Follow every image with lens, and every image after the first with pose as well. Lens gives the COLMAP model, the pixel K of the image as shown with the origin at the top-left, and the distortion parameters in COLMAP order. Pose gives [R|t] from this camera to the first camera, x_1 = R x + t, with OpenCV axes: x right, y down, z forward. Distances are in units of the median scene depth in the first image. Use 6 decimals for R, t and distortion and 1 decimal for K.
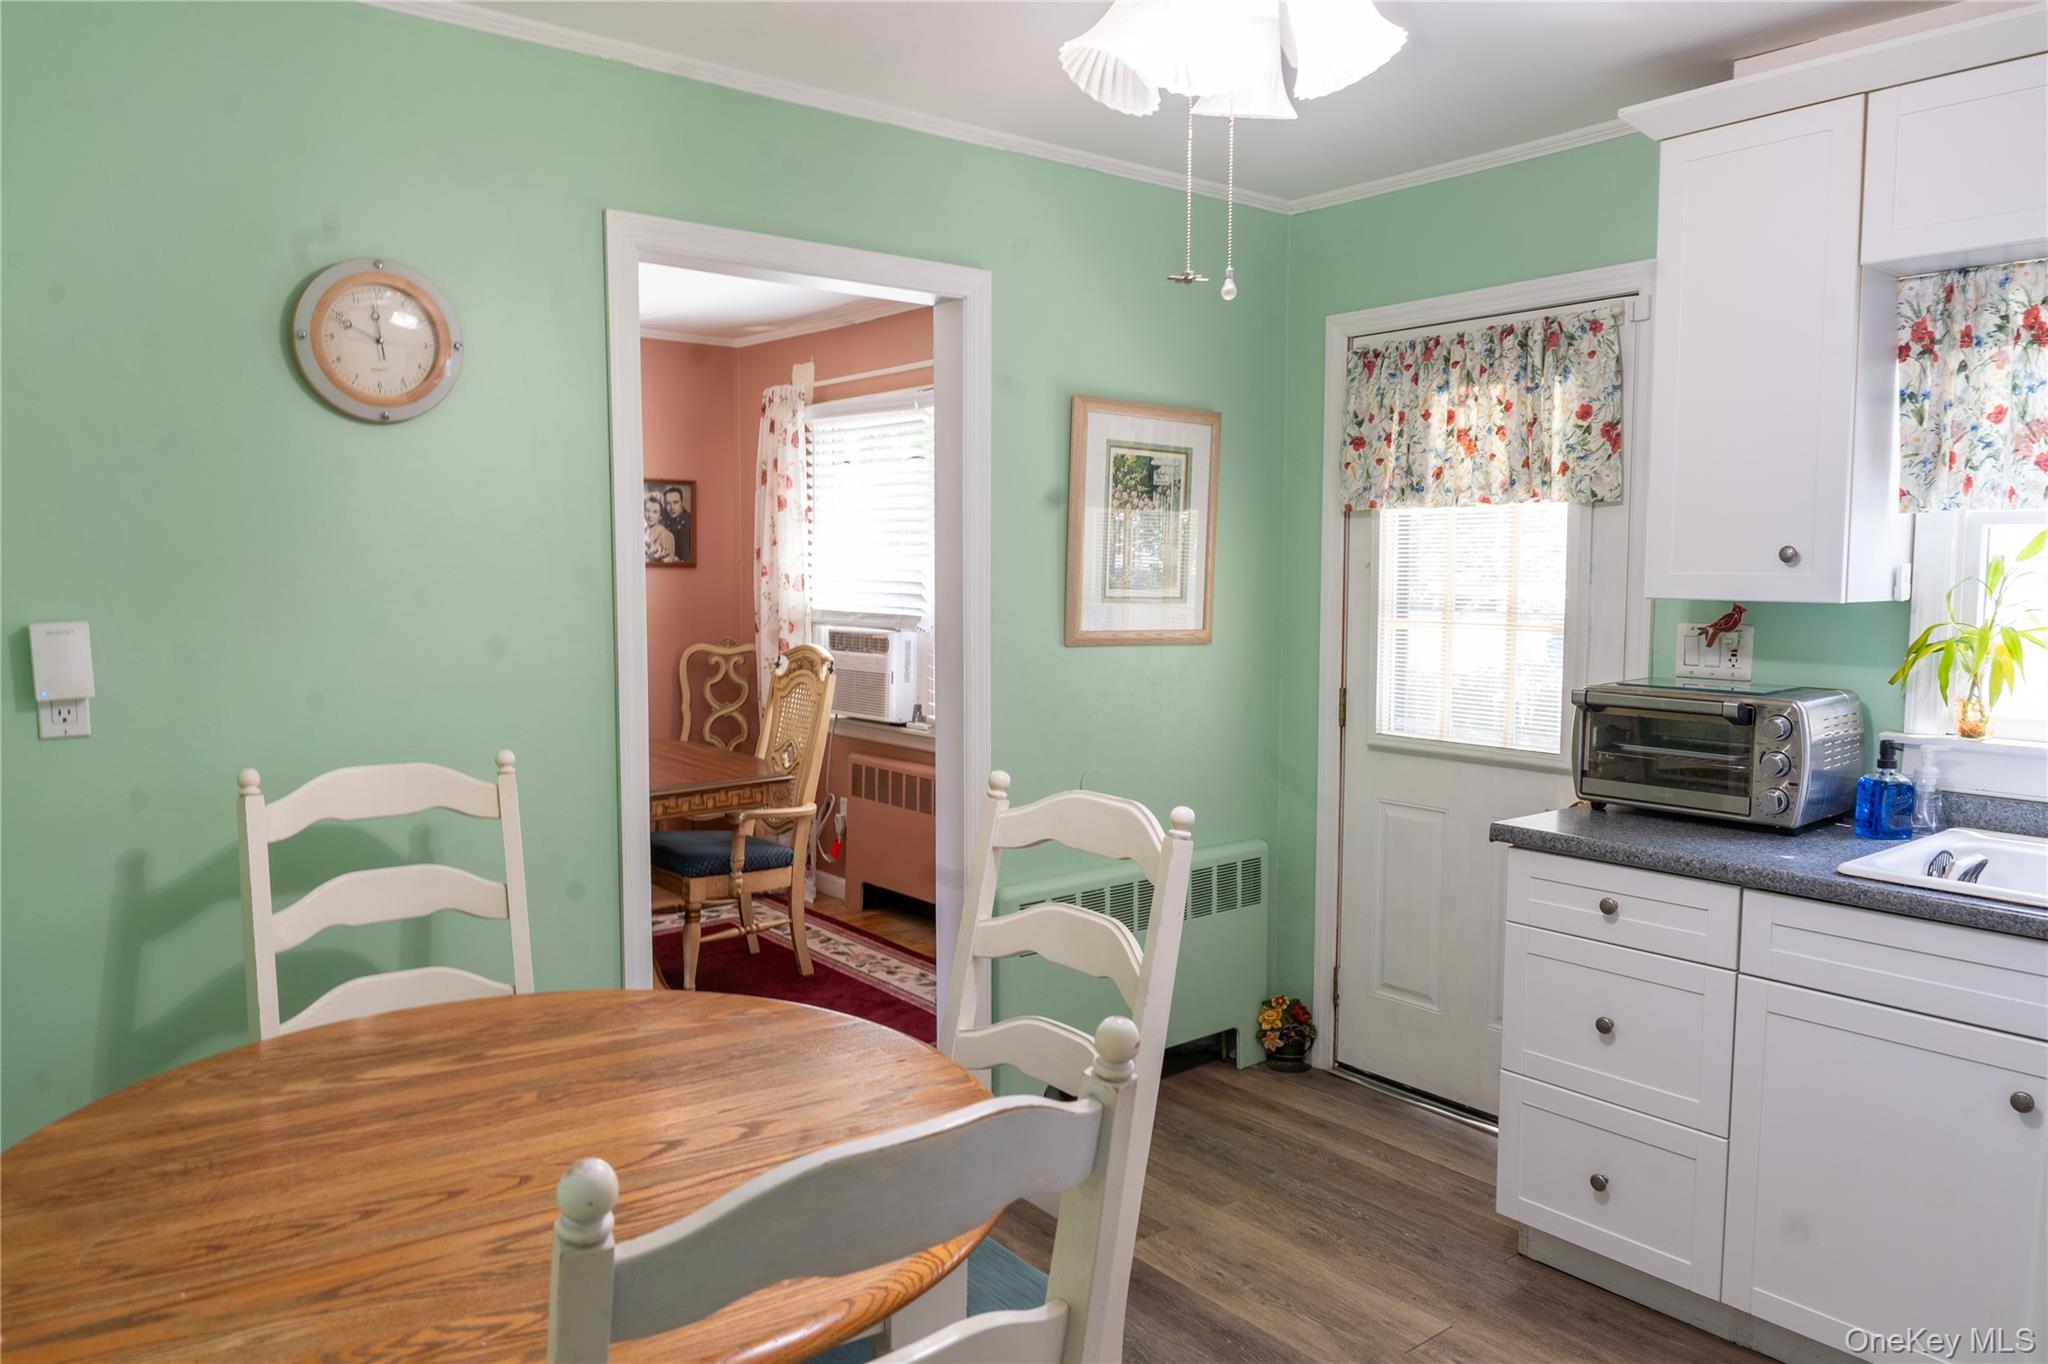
lens RADIAL K [[1416.3, 0, 1040.9], [0, 1416.3, 683.8], [0, 0, 1]] dist [-0.006003, -0.005030]
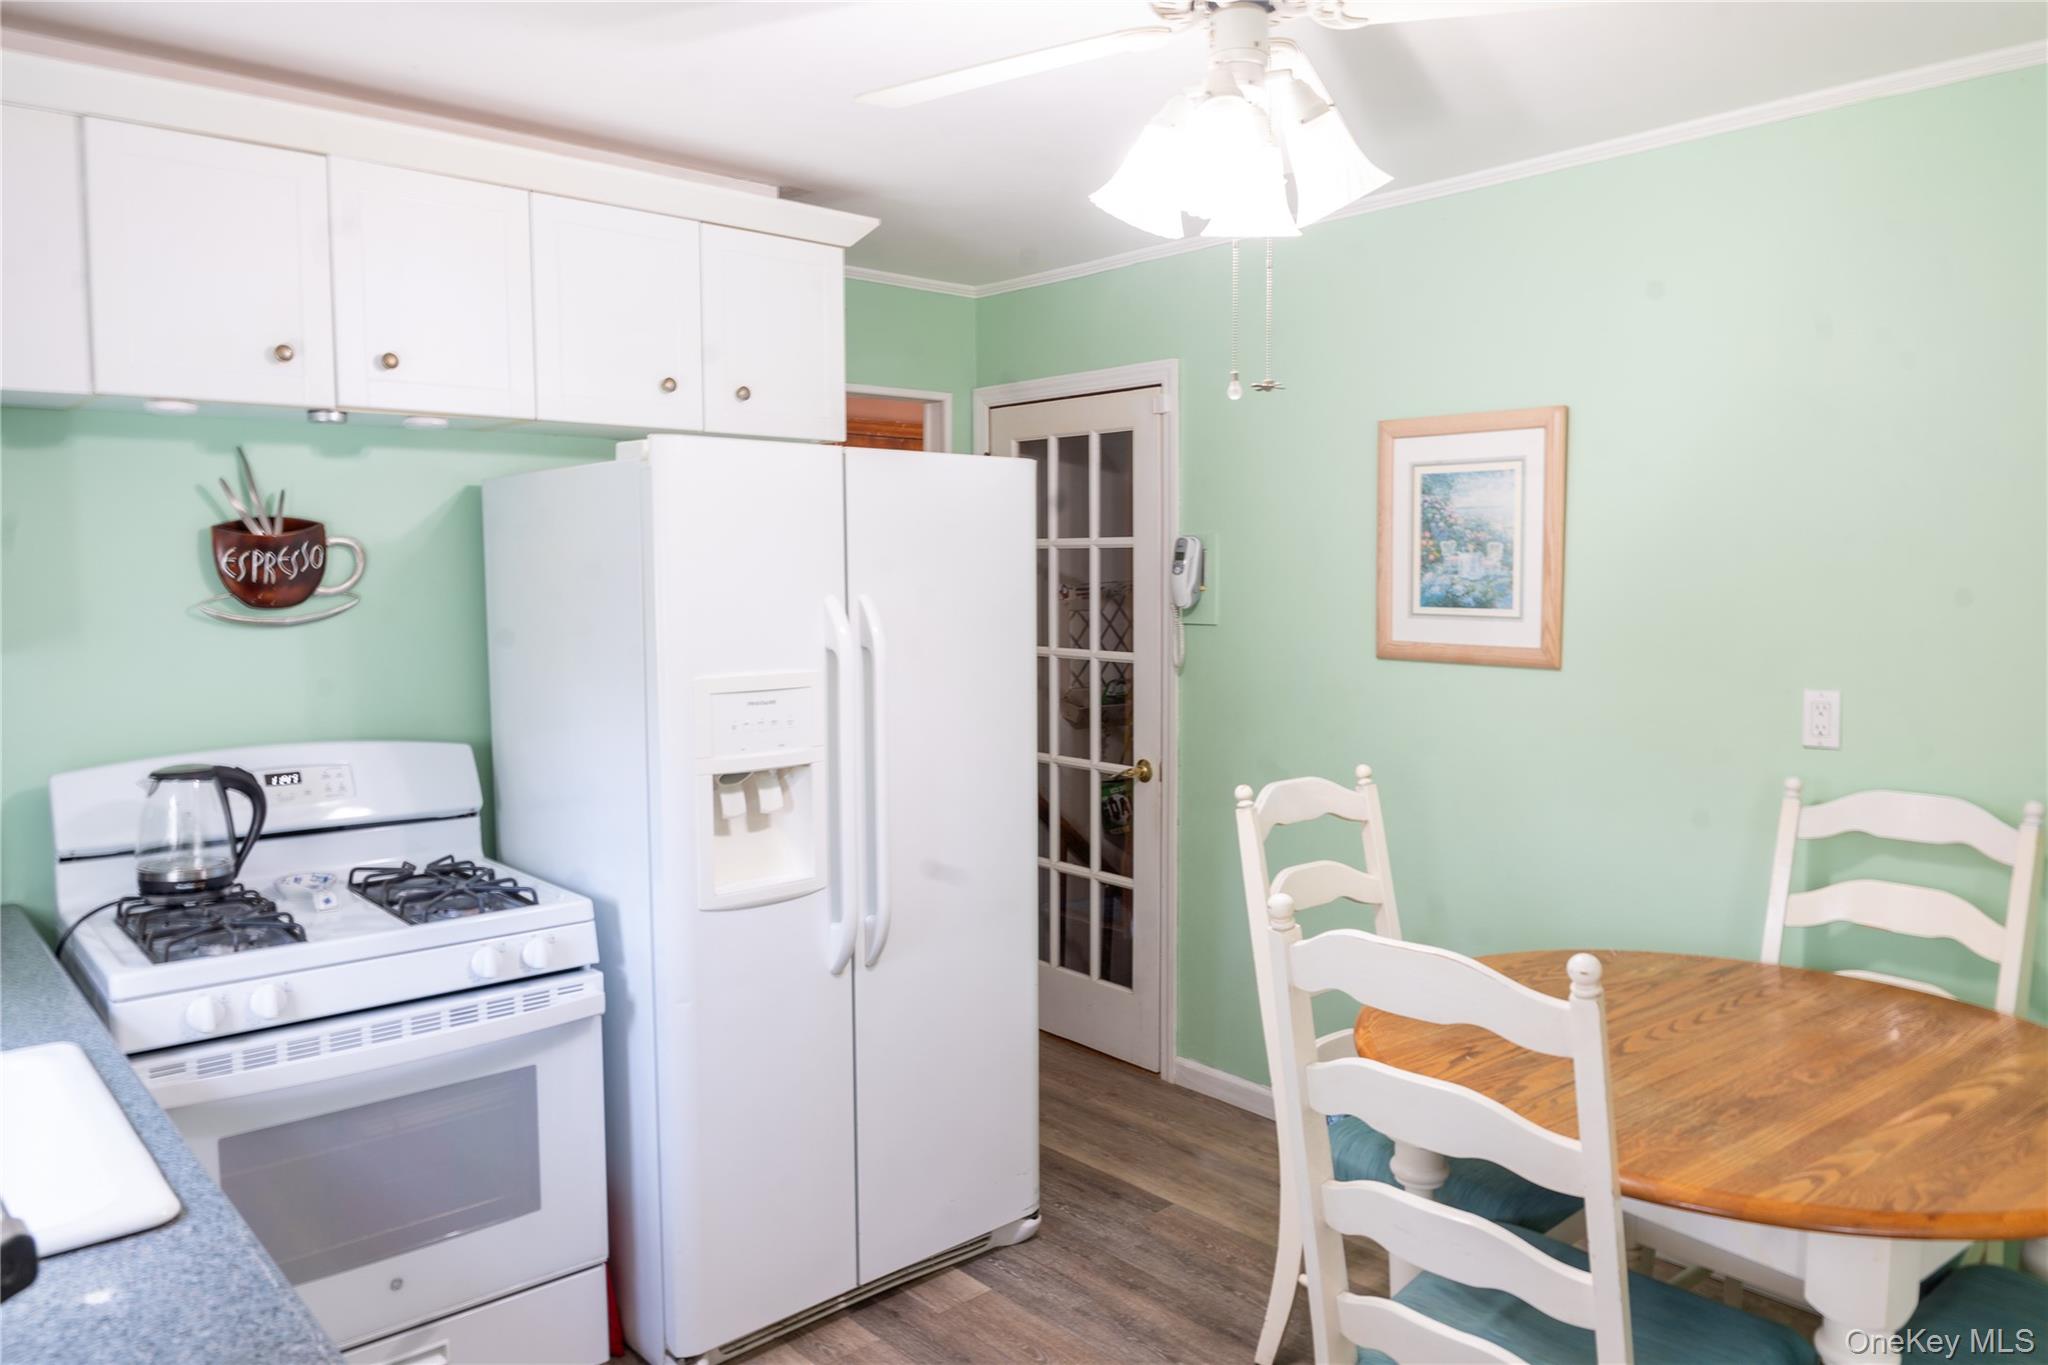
lens RADIAL K [[1387.2, 0, 1024.0], [0, 1387.2, 682.5], [0, 0, 1]] dist [-0.008651, -0.010072]
pose [[-0.998946, 0.004697, -0.045666, 0.184393], [-0.003028, 0.985845, 0.167634, -0.122022], [0.045807, 0.167595, -0.984791, 1.113313]]
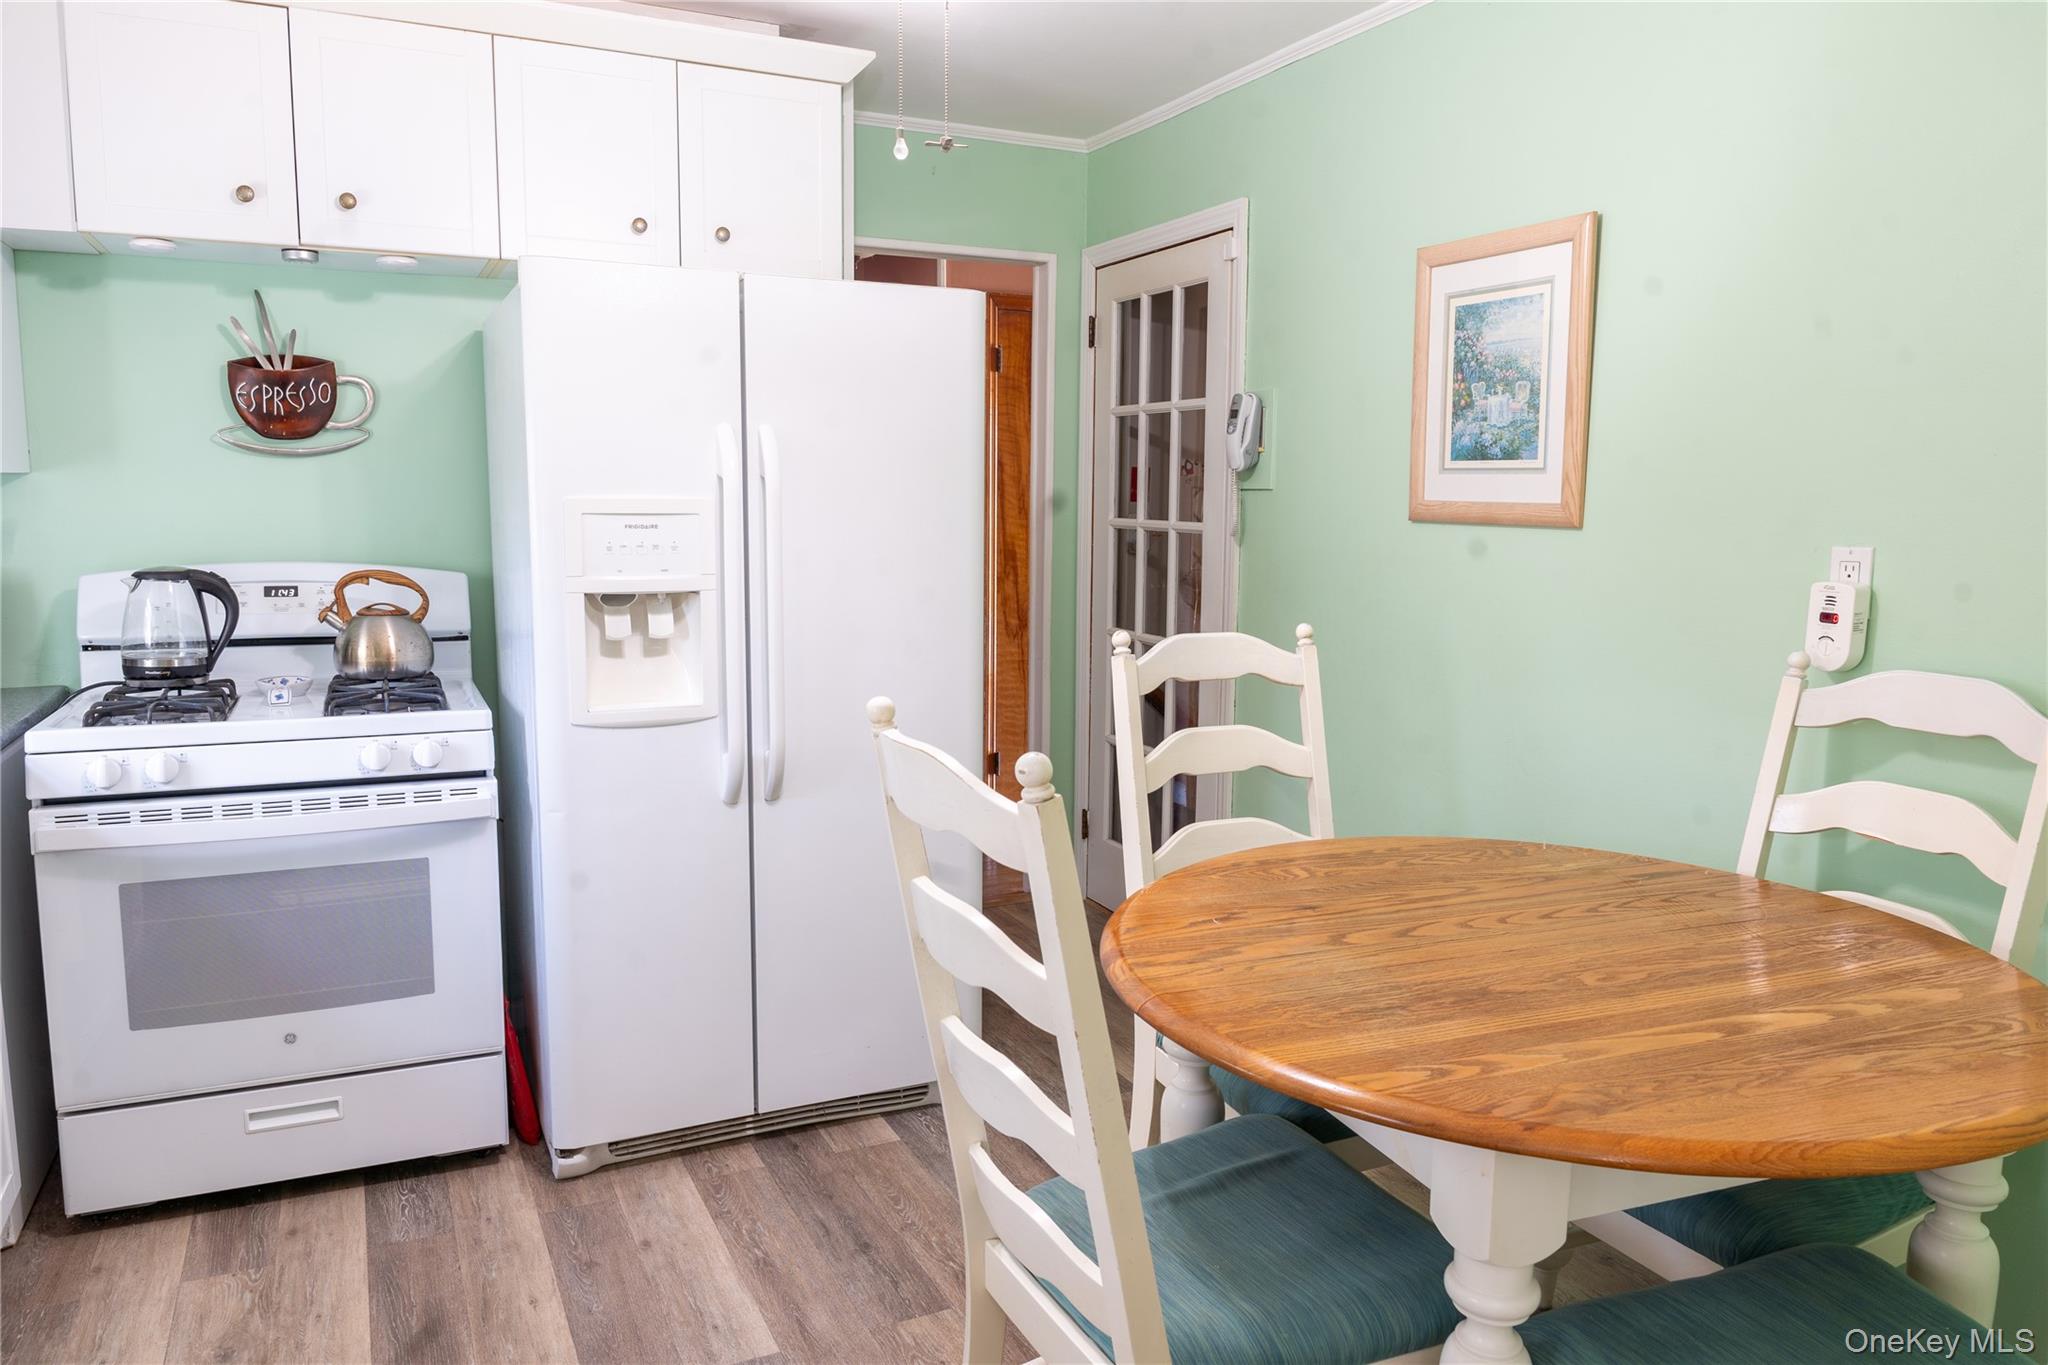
lens RADIAL K [[1387.2, 0, 1024.0], [0, 1387.2, 682.5], [0, 0, 1]] dist [-0.008651, -0.010072]
pose [[-0.972271, -0.044354, 0.229611, -0.105781], [0.006899, 0.975982, 0.217742, -0.062010], [-0.233754, 0.213289, -0.948613, 1.055408]]
